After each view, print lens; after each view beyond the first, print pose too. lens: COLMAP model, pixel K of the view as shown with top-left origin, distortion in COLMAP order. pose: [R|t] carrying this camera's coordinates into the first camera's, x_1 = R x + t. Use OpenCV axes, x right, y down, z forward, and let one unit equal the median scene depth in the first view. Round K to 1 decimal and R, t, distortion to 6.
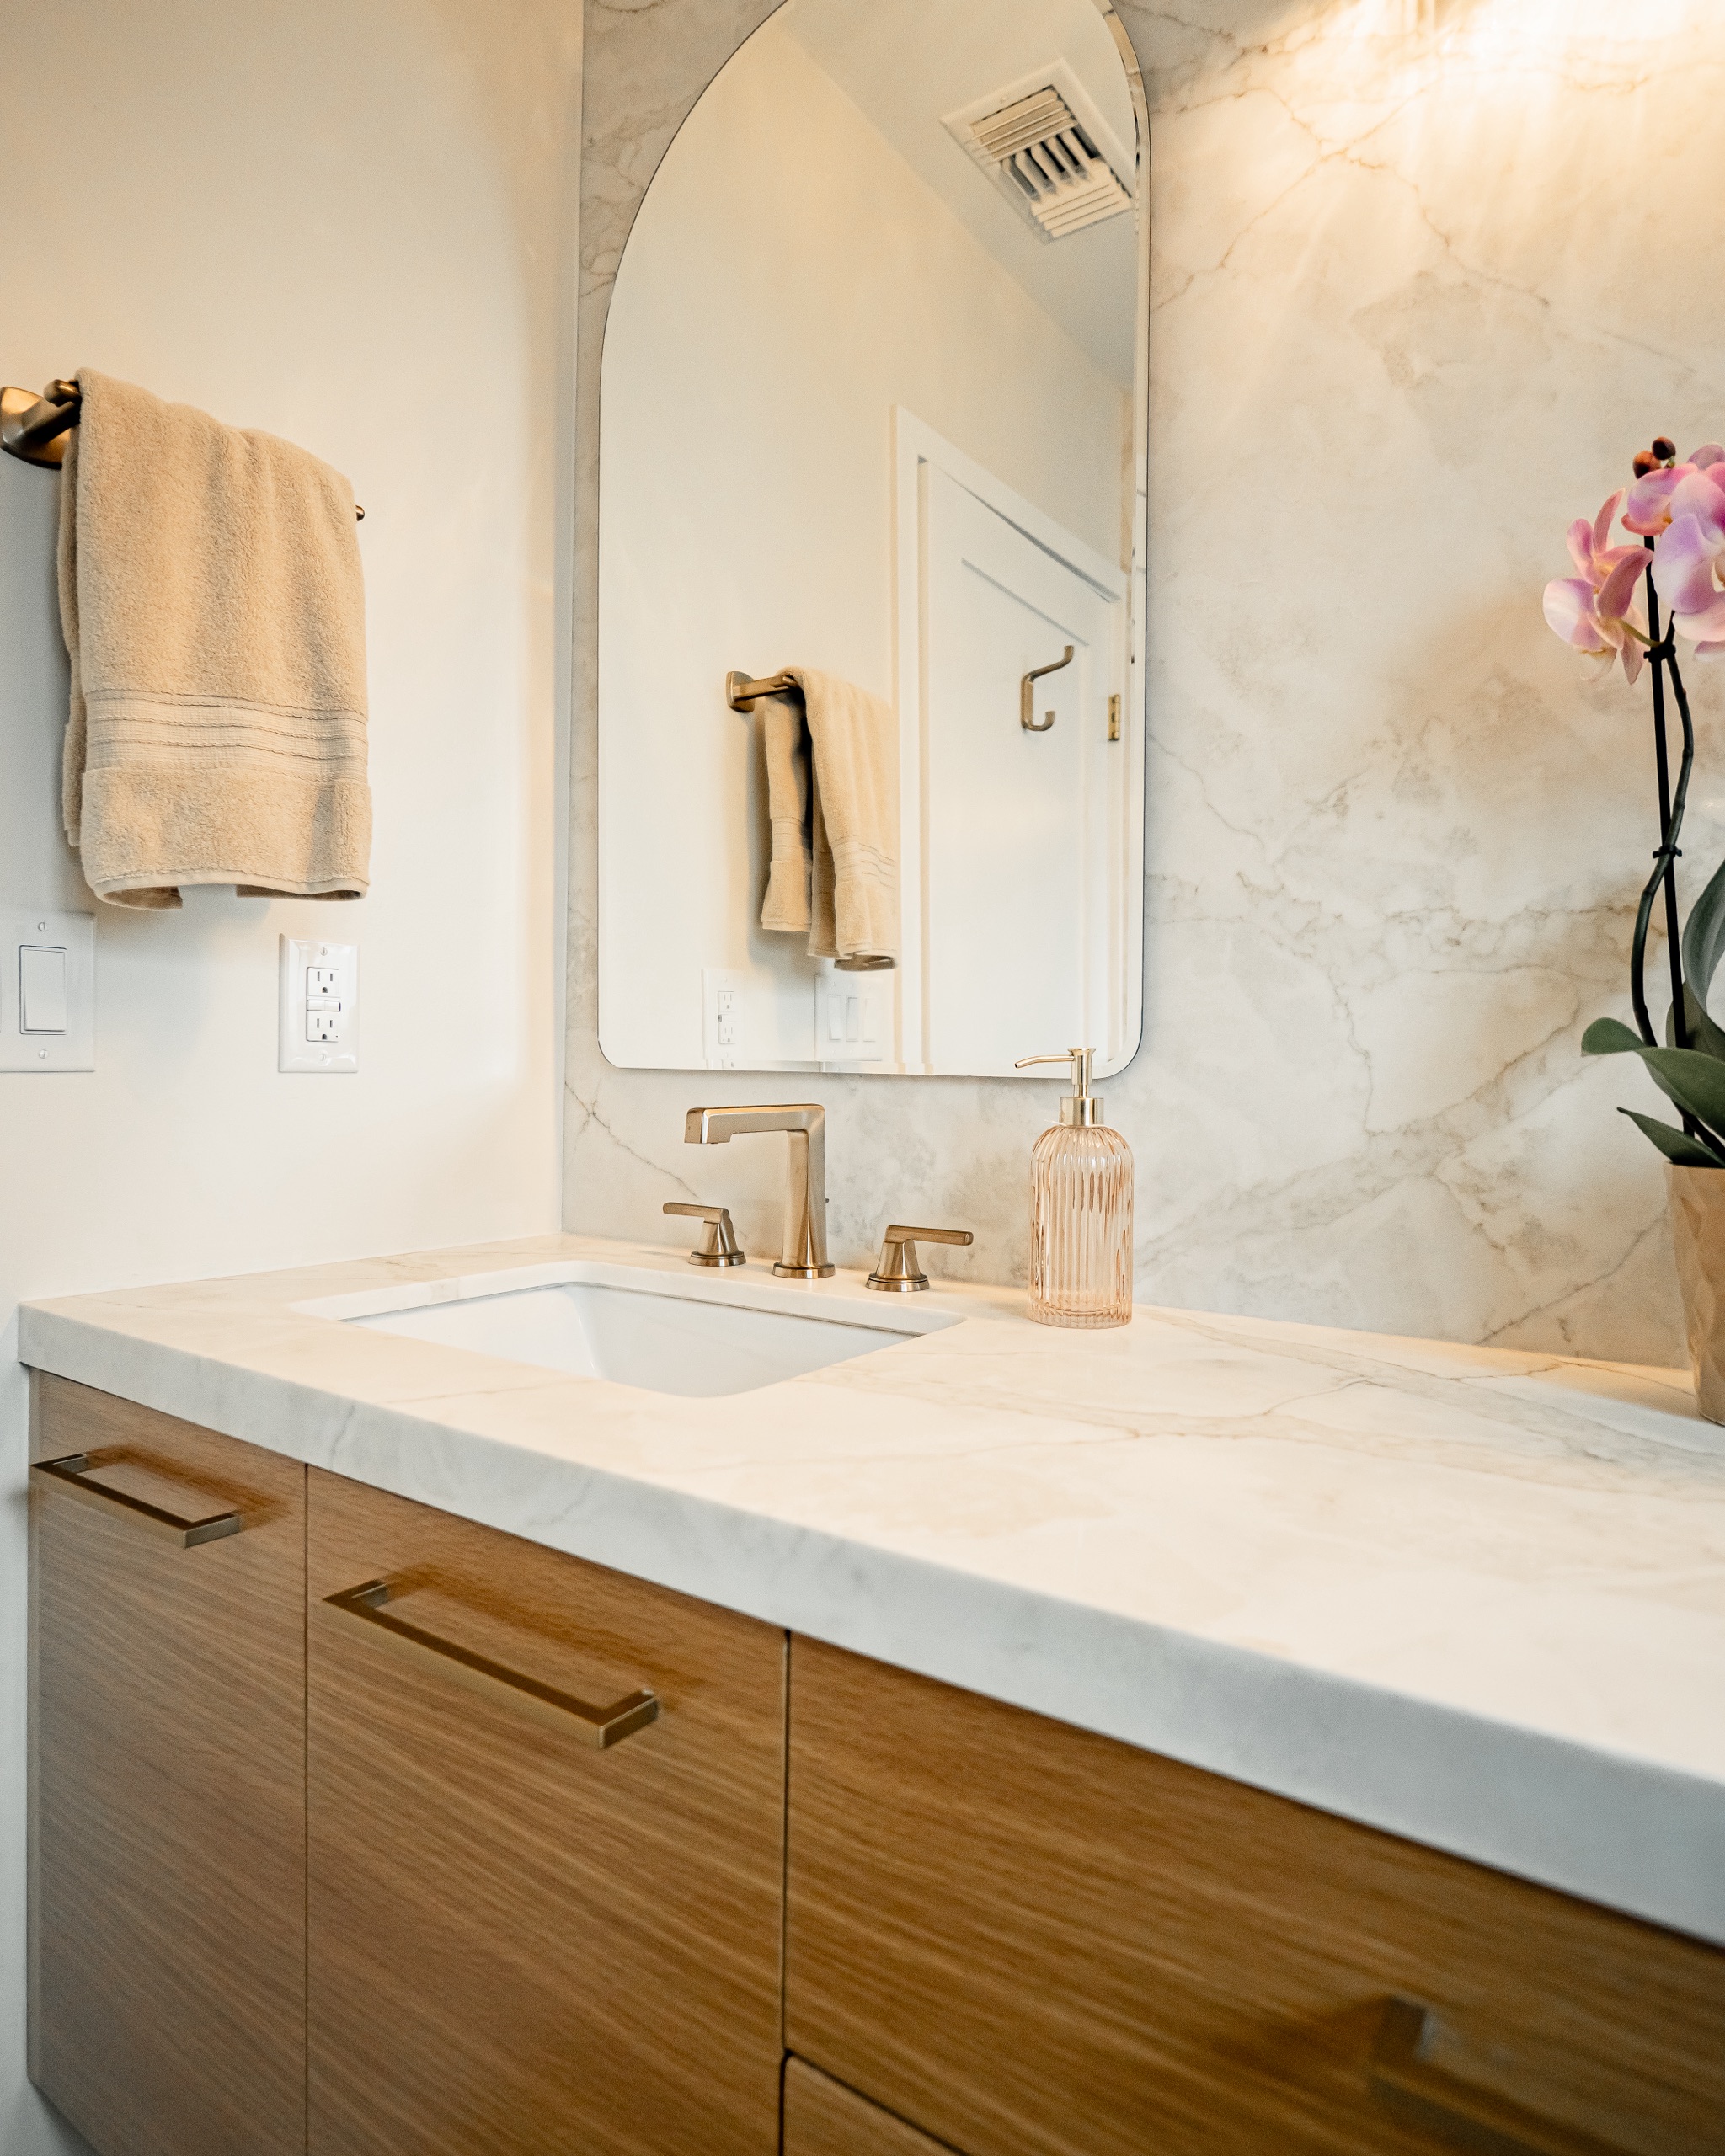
lens RADIAL K [[1287.4, 0, 819.4], [0, 1287.4, 1086.8], [0, 0, 1]] dist [-0.015603, 0.002597]
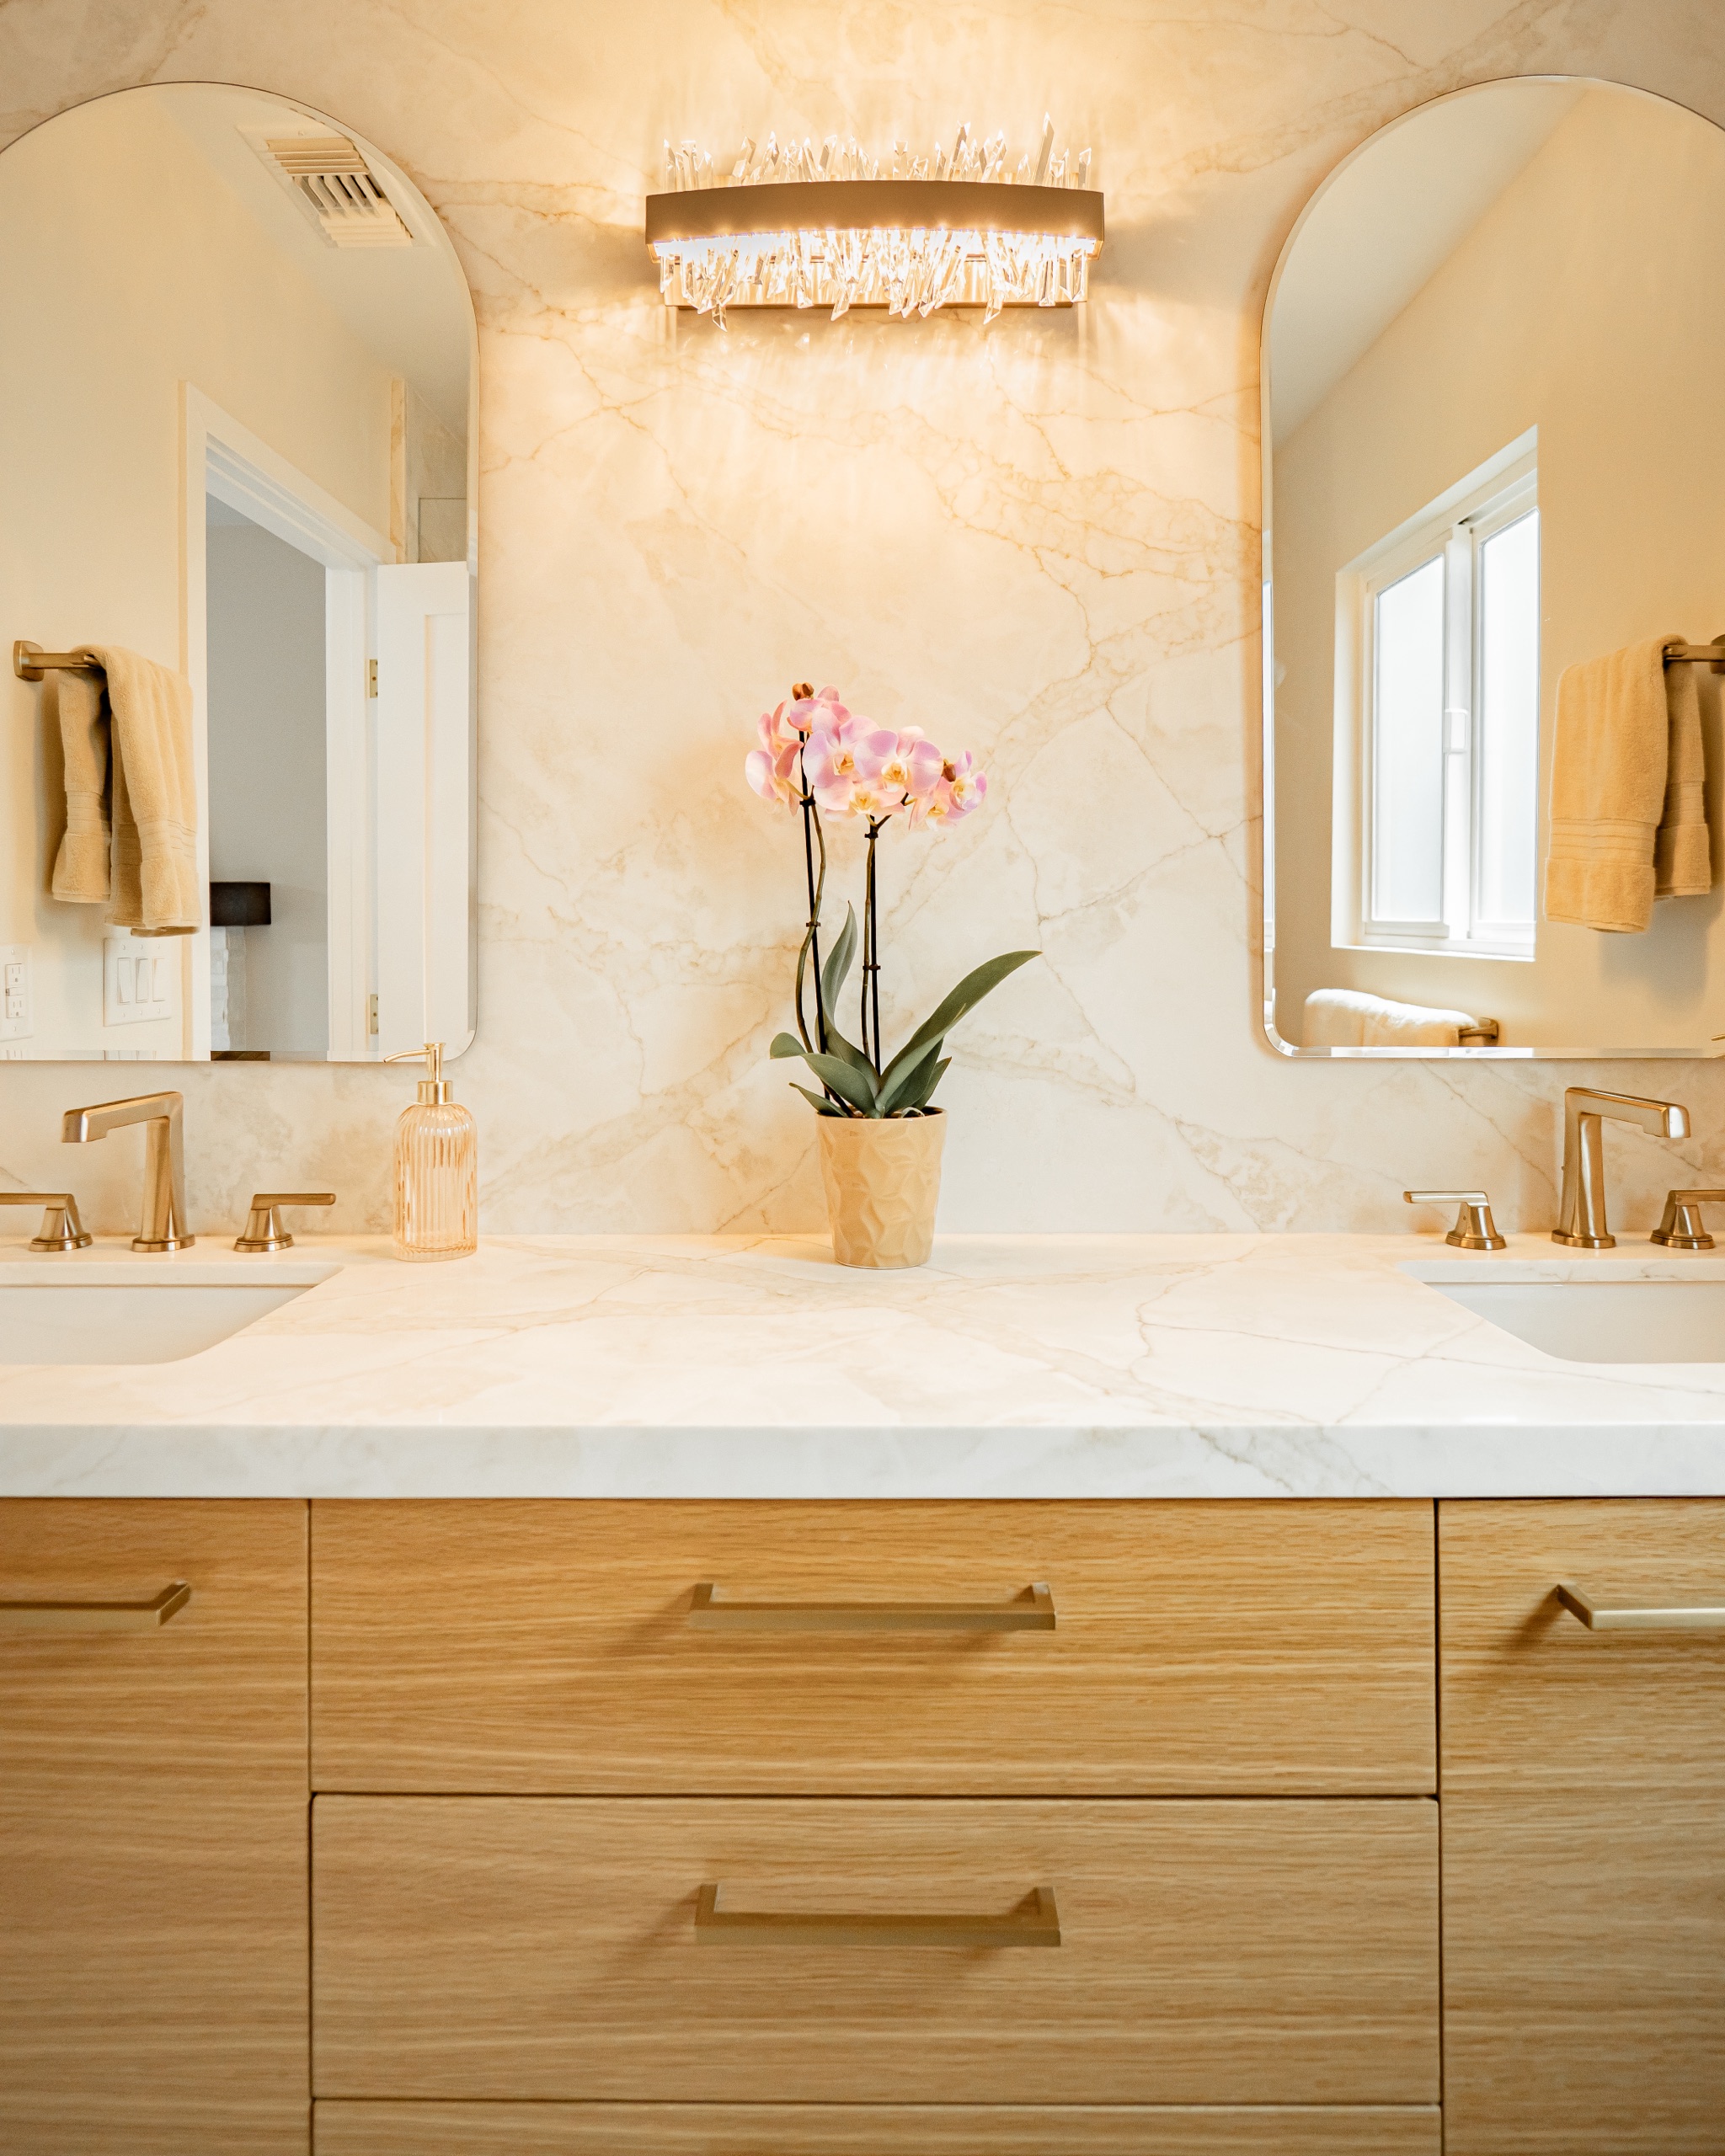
lens RADIAL K [[1356.3, 0, 919.0], [0, 1356.3, 927.8], [0, 0, 1]] dist [-0.016451, 0.003168]
pose [[0.799159, -0.002167, 0.601115, -0.245914], [0.020324, 0.999519, -0.023416, -0.114081], [-0.600776, 0.030930, 0.798819, -0.420429]]
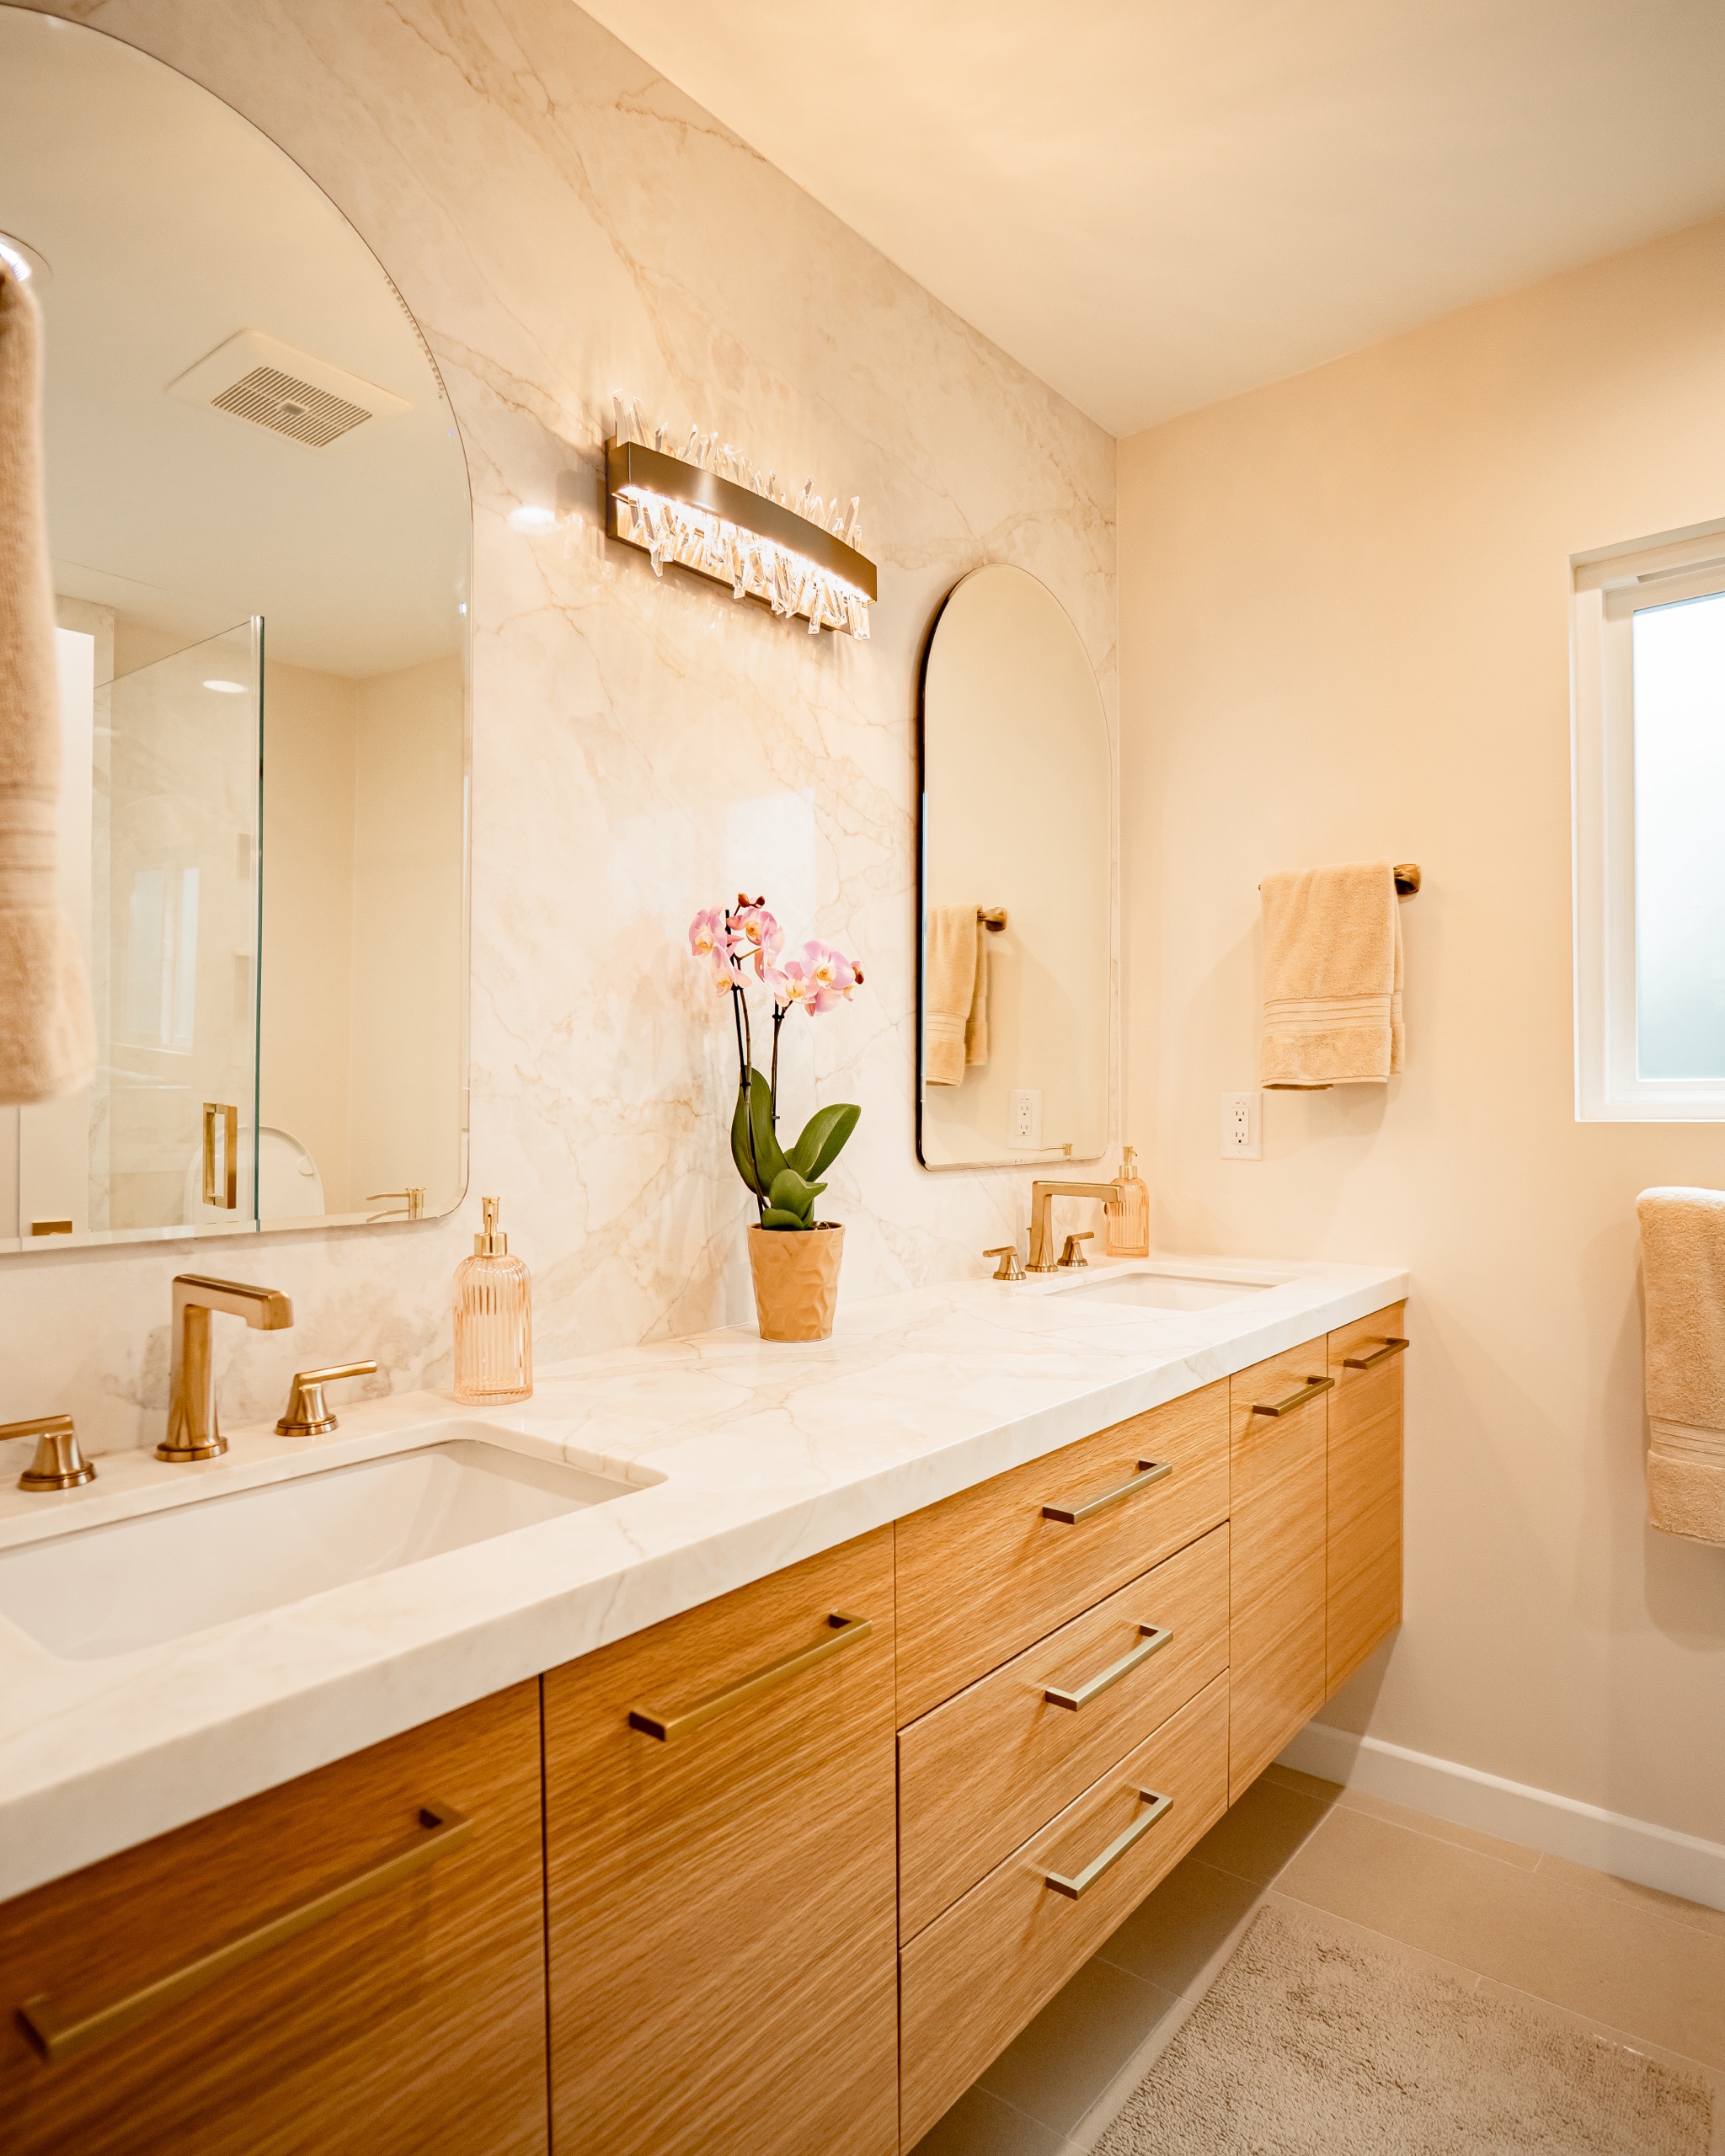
lens RADIAL K [[1298.9, 0, 954.7], [0, 1298.9, 1098.6], [0, 0, 1]] dist [-0.014060, 0.000698]
pose [[-0.018492, -0.022208, 0.999582, -1.267038], [0.009199, 0.999707, 0.022381, -0.173605], [-0.999787, 0.009609, -0.018282, 0.586926]]
